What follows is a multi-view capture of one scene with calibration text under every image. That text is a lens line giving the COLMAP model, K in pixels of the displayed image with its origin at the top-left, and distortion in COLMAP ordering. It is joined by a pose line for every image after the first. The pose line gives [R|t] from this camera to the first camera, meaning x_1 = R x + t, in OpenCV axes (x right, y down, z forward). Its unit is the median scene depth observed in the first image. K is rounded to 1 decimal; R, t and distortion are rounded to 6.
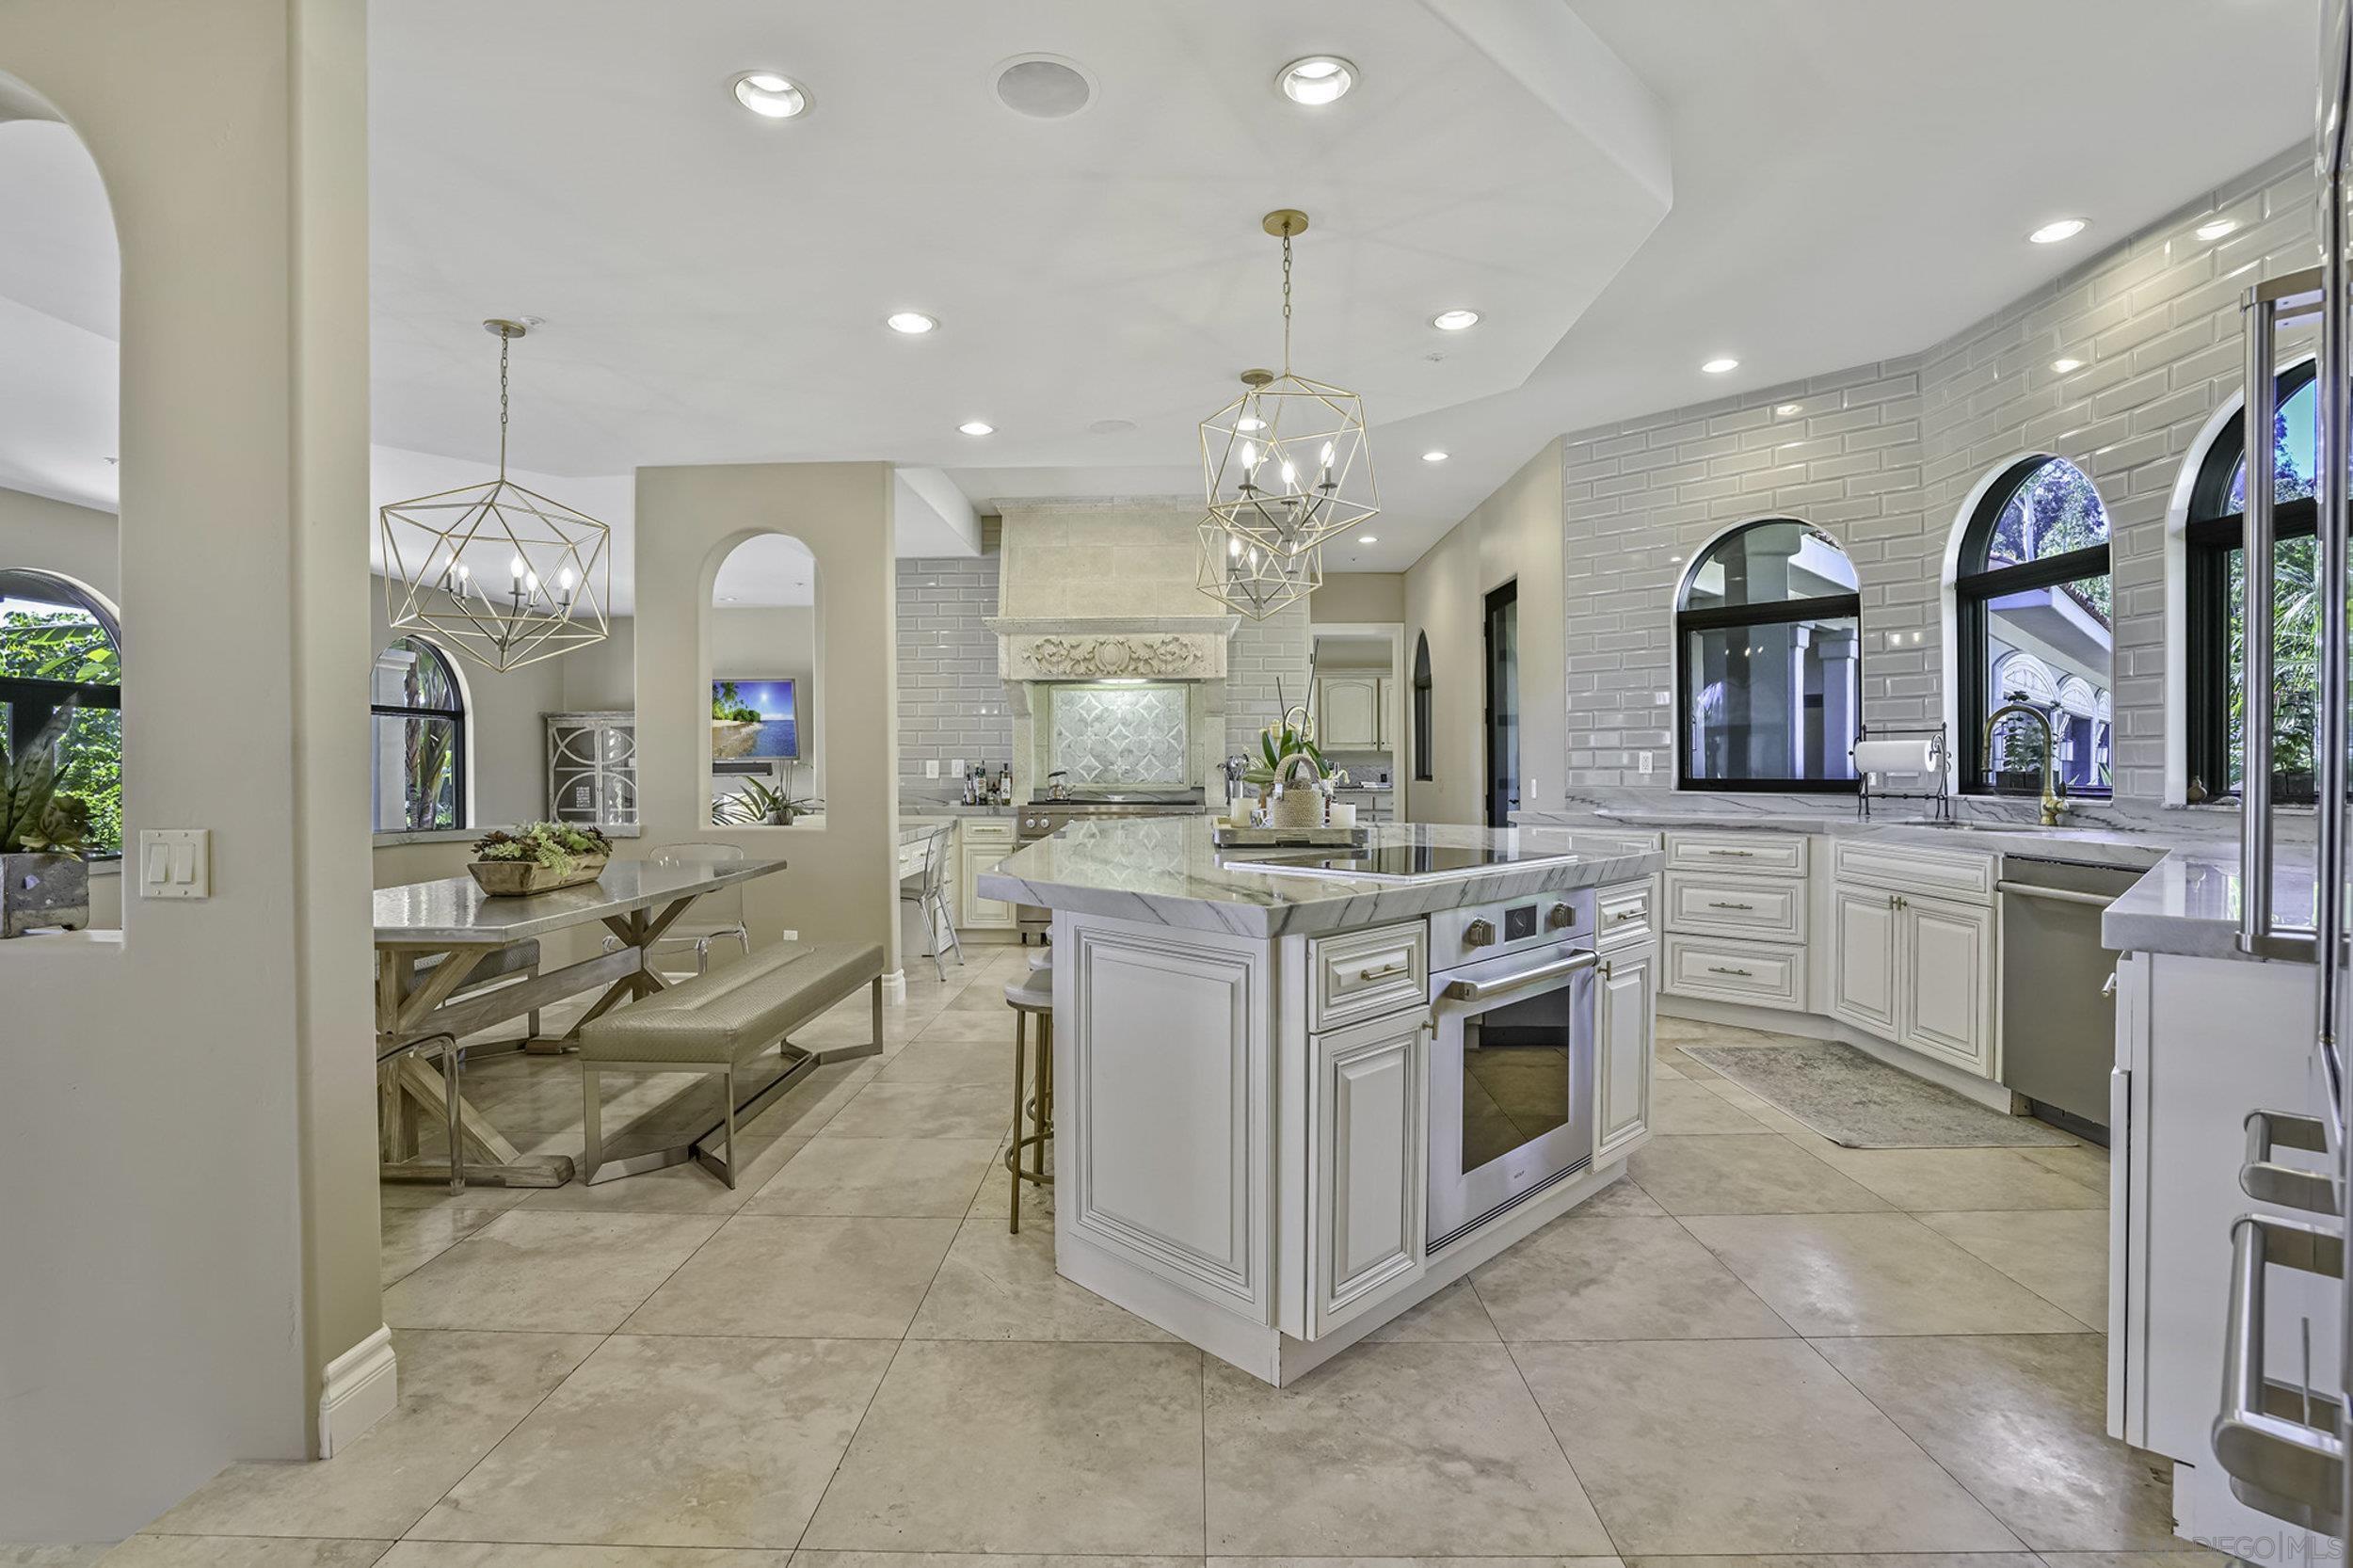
lens RADIAL K [[1083.1, 0, 1187.3], [0, 1083.1, 787.2], [0, 0, 1]] dist [-0.027610, 0.003729]
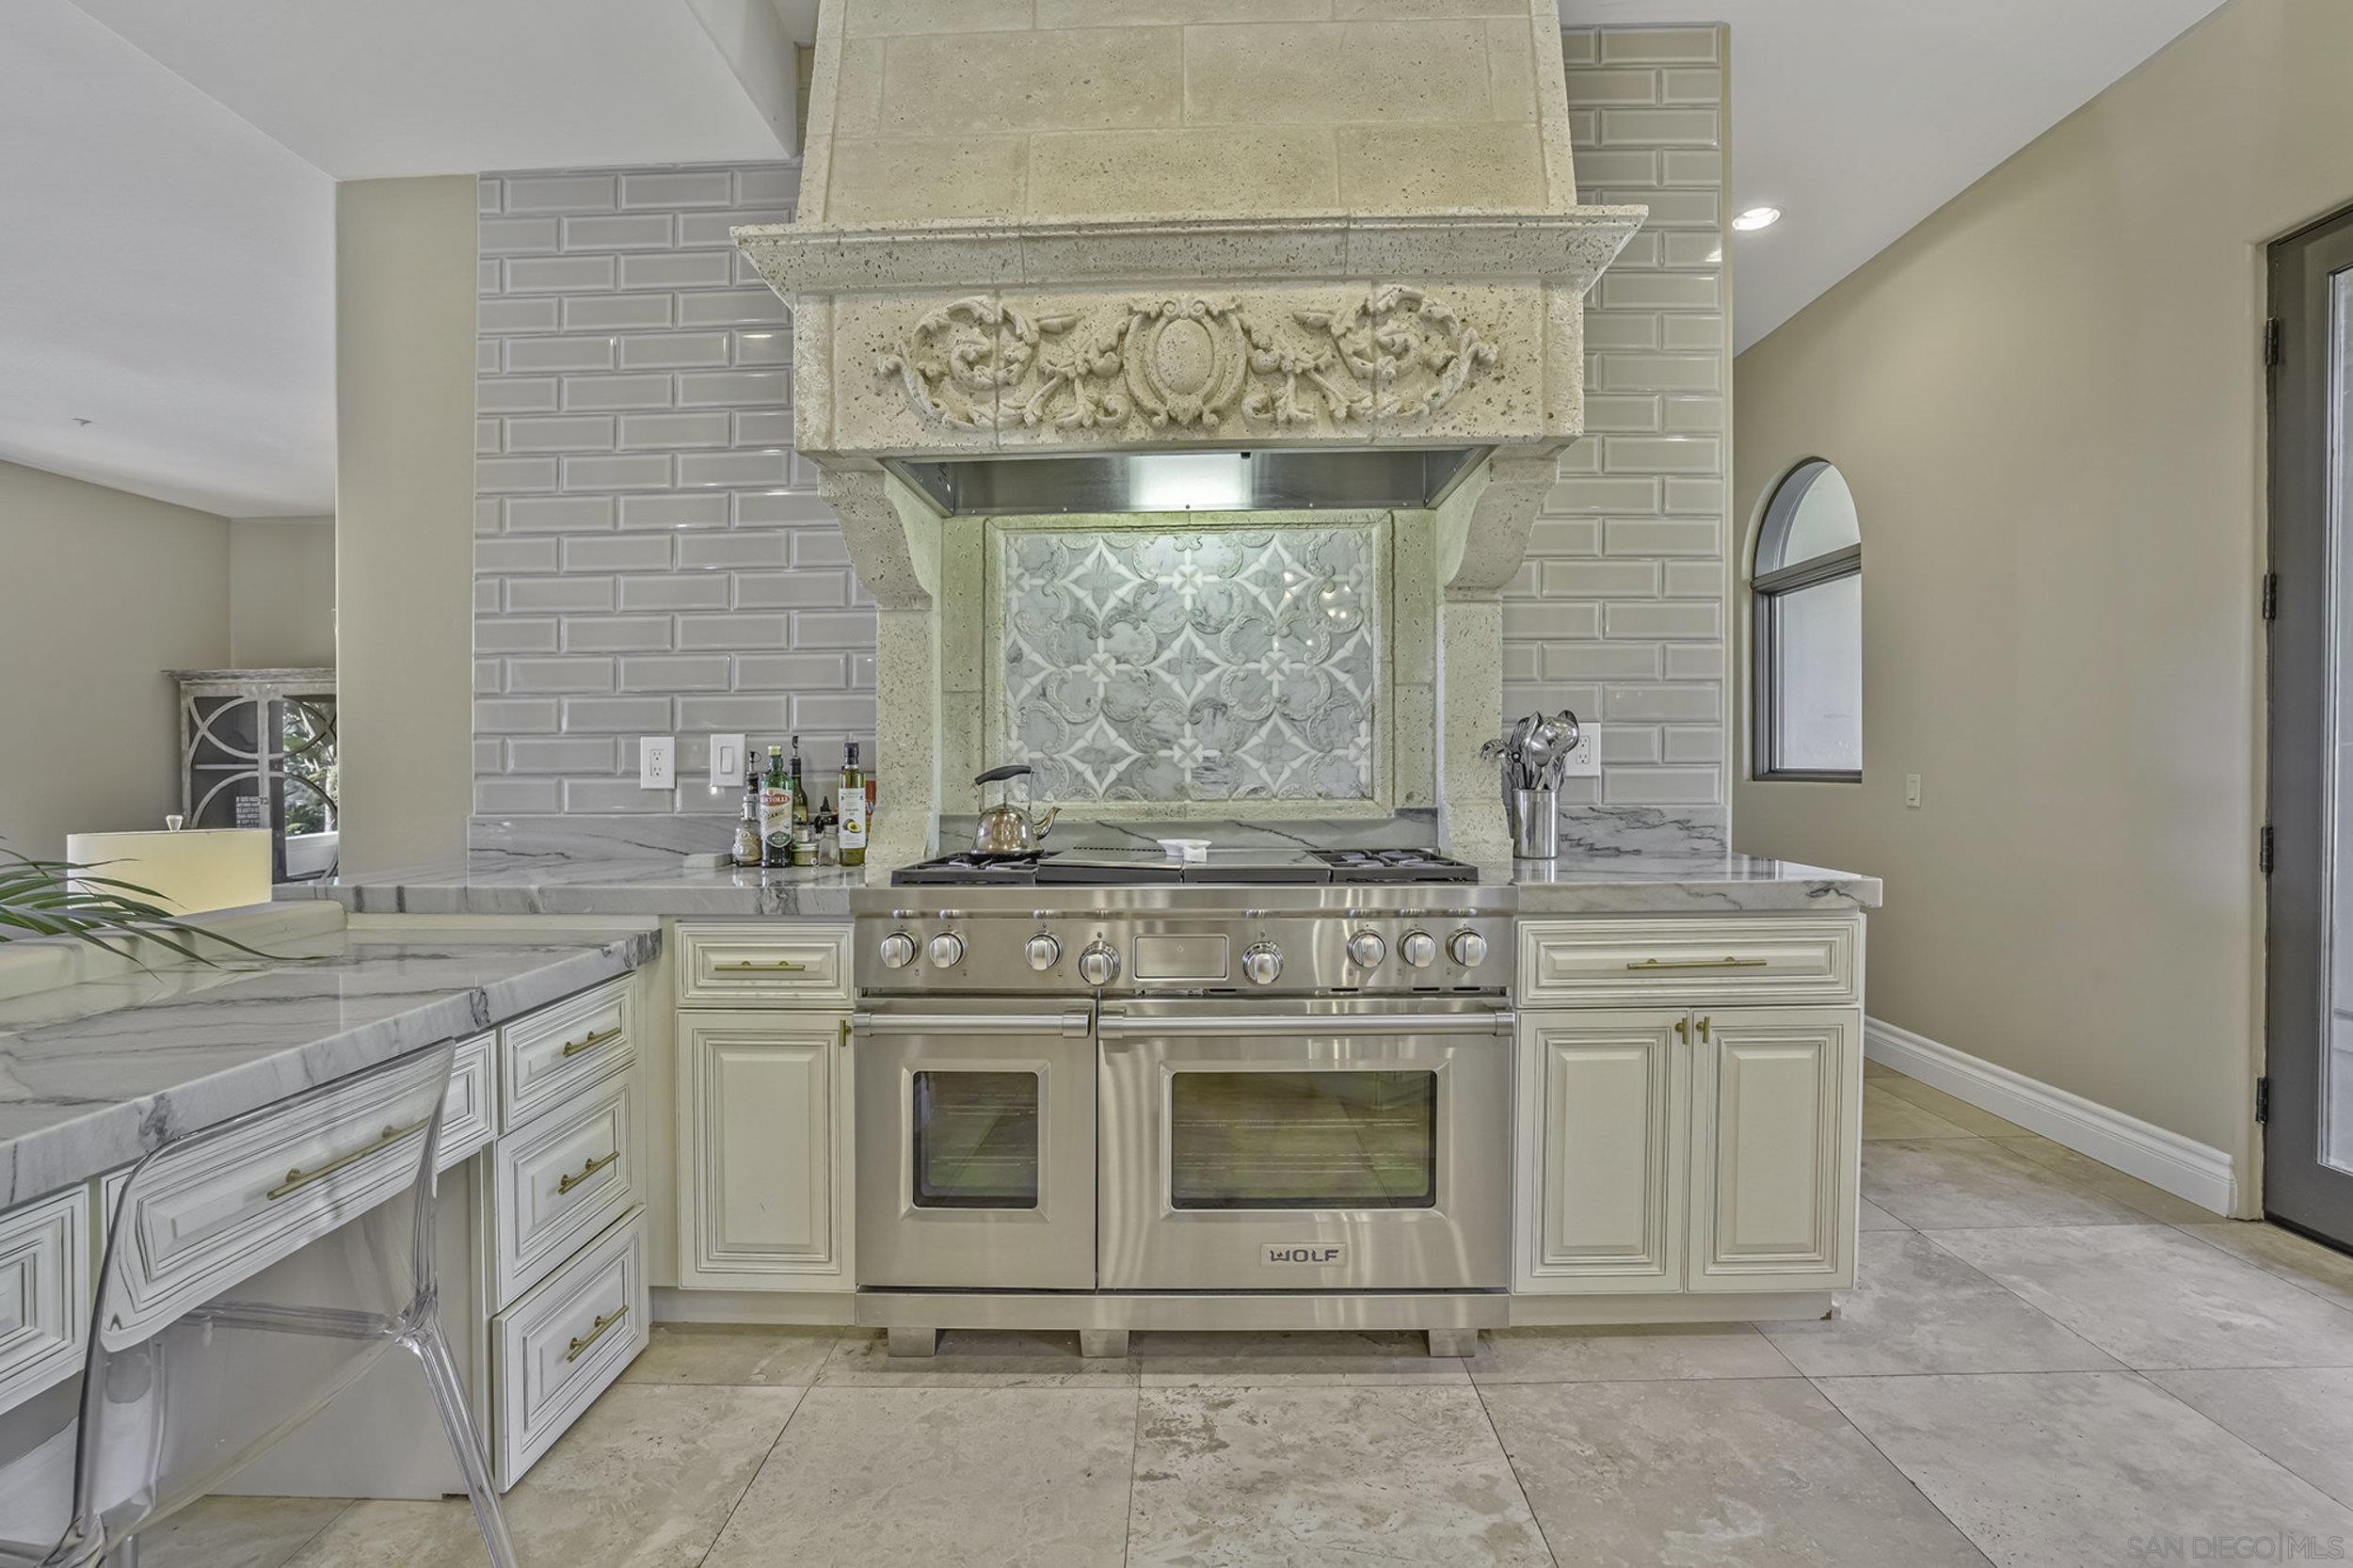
lens RADIAL K [[1083.1, 0, 1166.5], [0, 1083.1, 782.5], [0, 0, 1]] dist [-0.027610, 0.003729]
pose [[0.999879, -0.001995, -0.015435, -0.065413], [0.001955, 0.999995, -0.002591, -0.008606], [0.015440, 0.002561, 0.999878, 0.667277]]
